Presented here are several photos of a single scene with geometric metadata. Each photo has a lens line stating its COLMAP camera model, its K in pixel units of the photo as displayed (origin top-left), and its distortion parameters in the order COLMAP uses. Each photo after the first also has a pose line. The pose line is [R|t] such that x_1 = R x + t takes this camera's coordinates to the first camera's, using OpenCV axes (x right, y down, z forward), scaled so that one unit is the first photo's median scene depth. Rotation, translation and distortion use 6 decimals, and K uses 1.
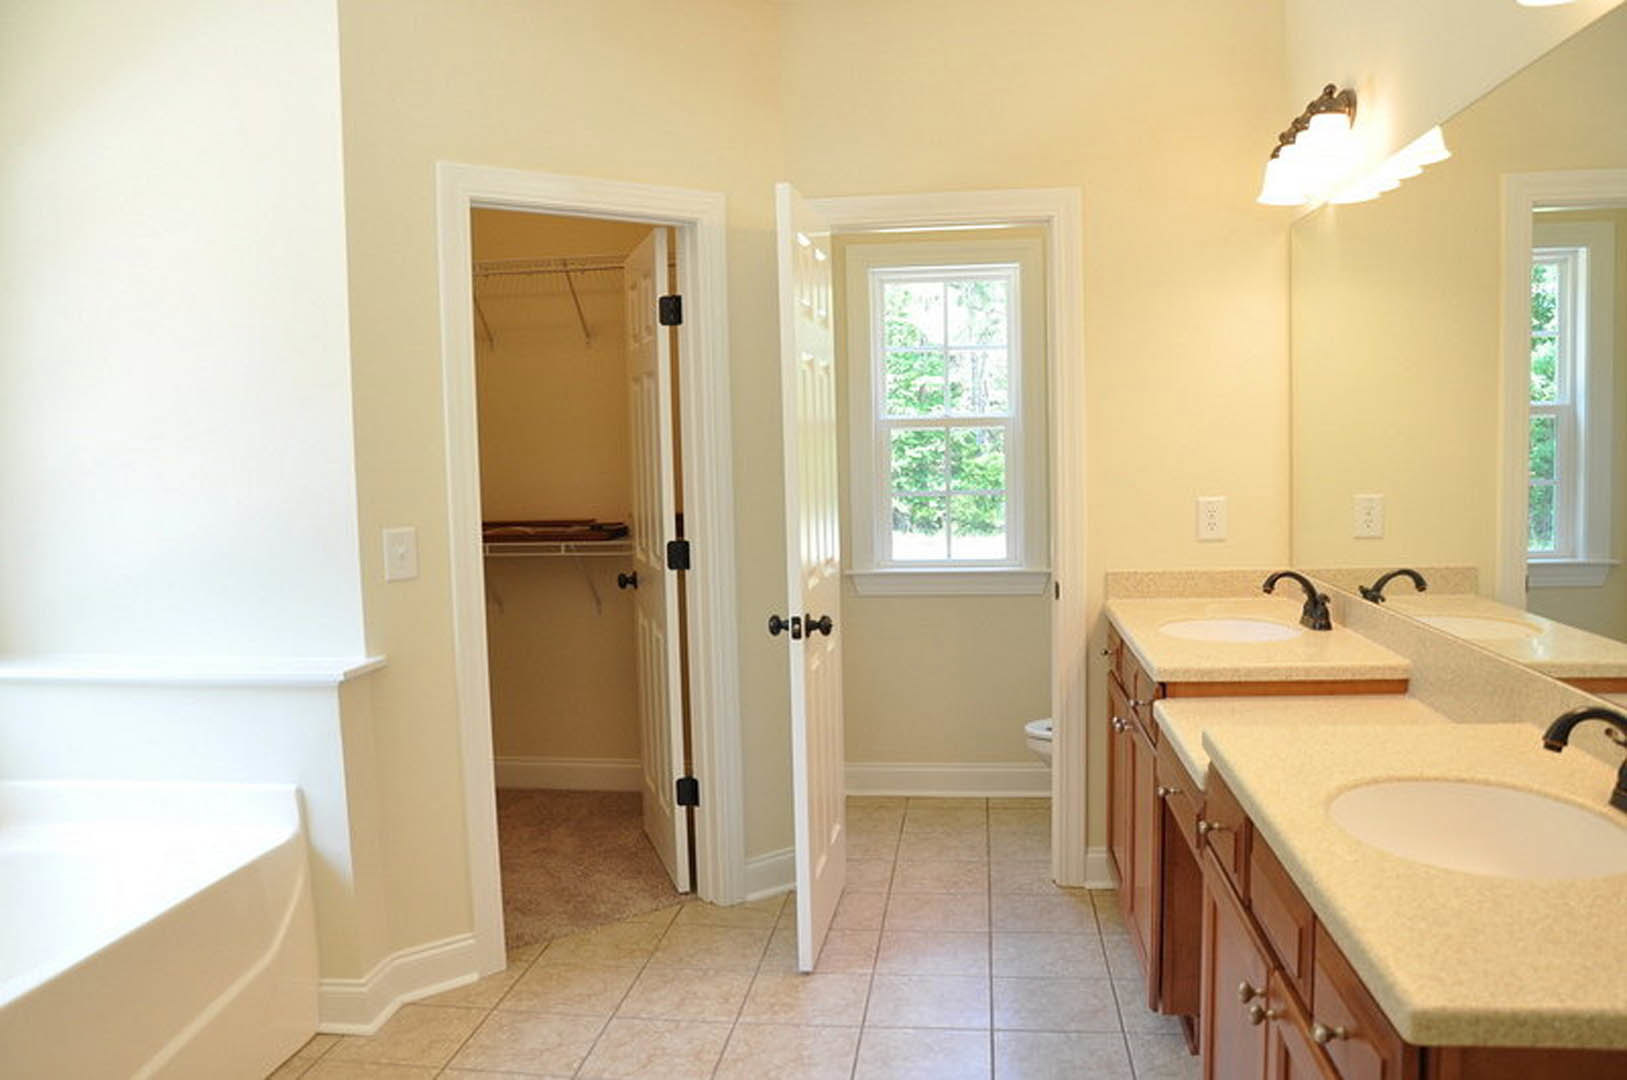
lens RADIAL K [[1309.2, 0, 799.8], [0, 1309.2, 544.0], [0, 0, 1]] dist [-0.151357, 0.124778]
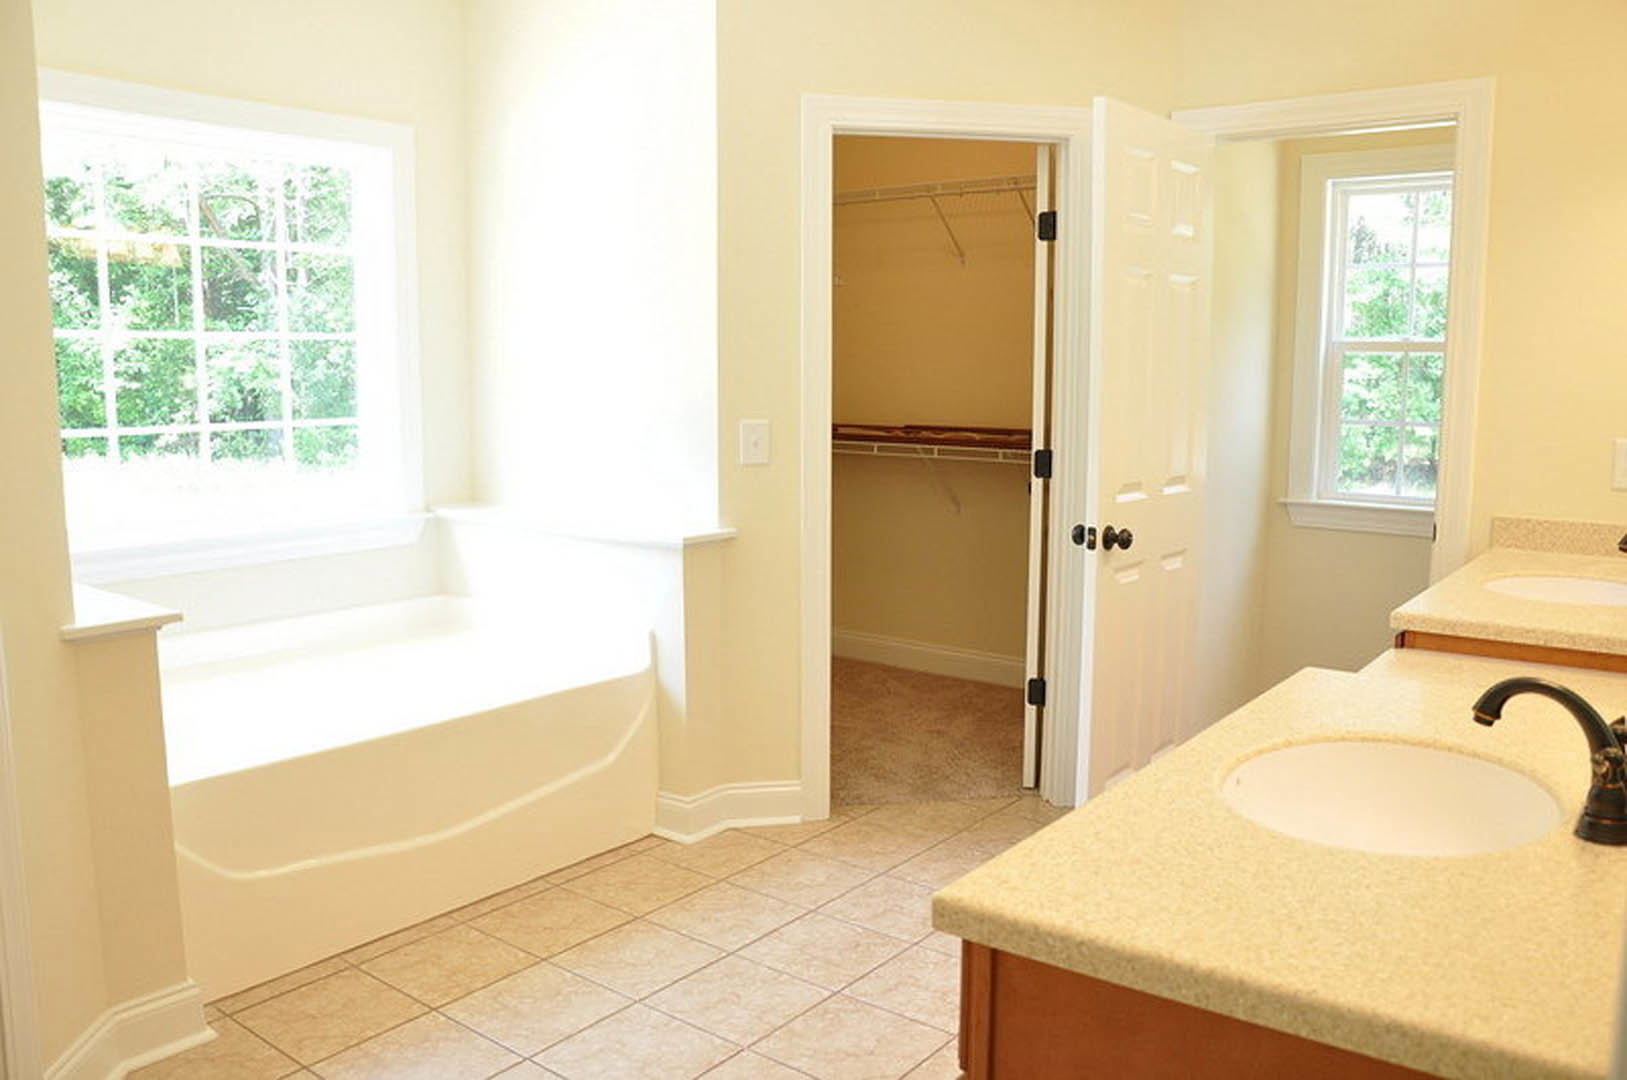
lens RADIAL K [[1309.2, 0, 799.8], [0, 1309.2, 544.0], [0, 0, 1]] dist [-0.151357, 0.124778]
pose [[0.855975, 0.095479, -0.508125, 0.314029], [-0.064075, 0.994814, 0.078992, 0.002937], [0.513032, -0.035057, 0.857653, 0.016601]]
